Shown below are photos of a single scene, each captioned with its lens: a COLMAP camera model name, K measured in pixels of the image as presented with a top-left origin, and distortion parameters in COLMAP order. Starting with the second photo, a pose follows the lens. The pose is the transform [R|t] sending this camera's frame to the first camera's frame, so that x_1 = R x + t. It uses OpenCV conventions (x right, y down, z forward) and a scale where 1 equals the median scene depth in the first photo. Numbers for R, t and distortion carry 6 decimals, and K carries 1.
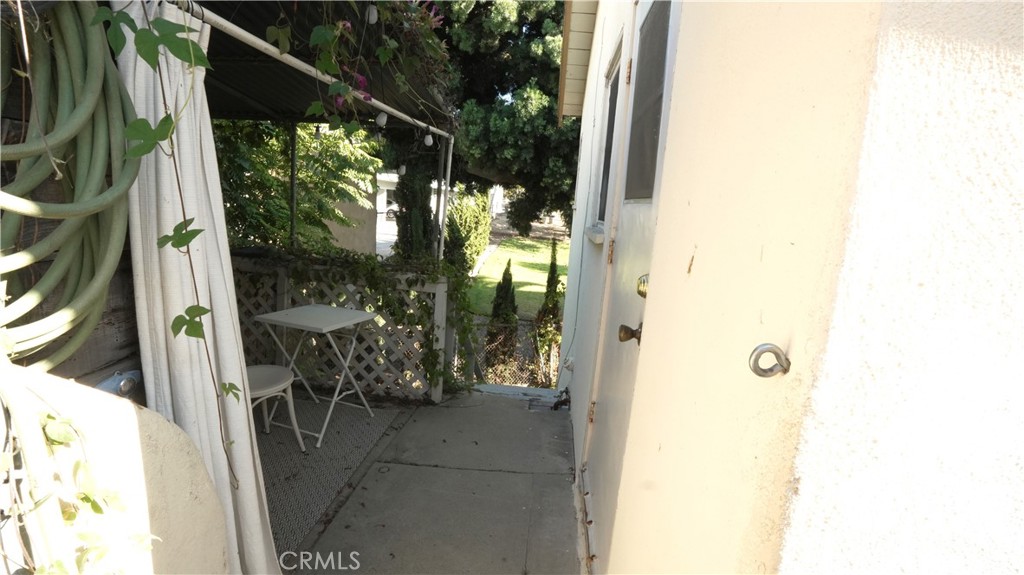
lens RADIAL K [[459.3, 0, 512.0], [0, 459.3, 287.5], [0, 0, 1]] dist [-0.061697, 0.015546]
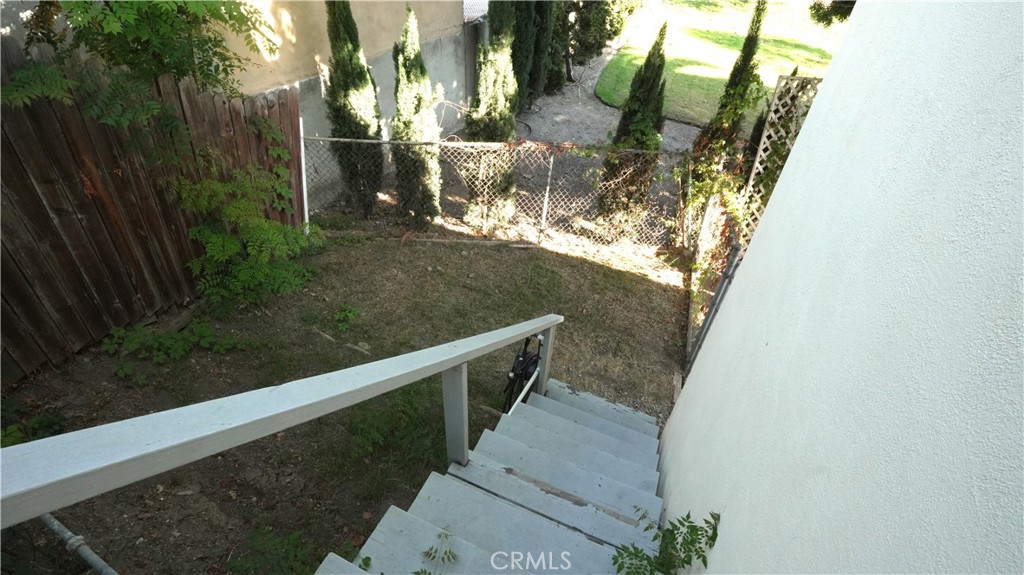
lens RADIAL K [[459.3, 0, 512.0], [0, 459.3, 287.5], [0, 0, 1]] dist [-0.061697, 0.015546]
pose [[0.950608, 0.181681, -0.251666, 0.010530], [-0.045296, 0.883317, 0.466582, -0.026147], [0.307070, -0.432137, 0.847918, 0.377214]]
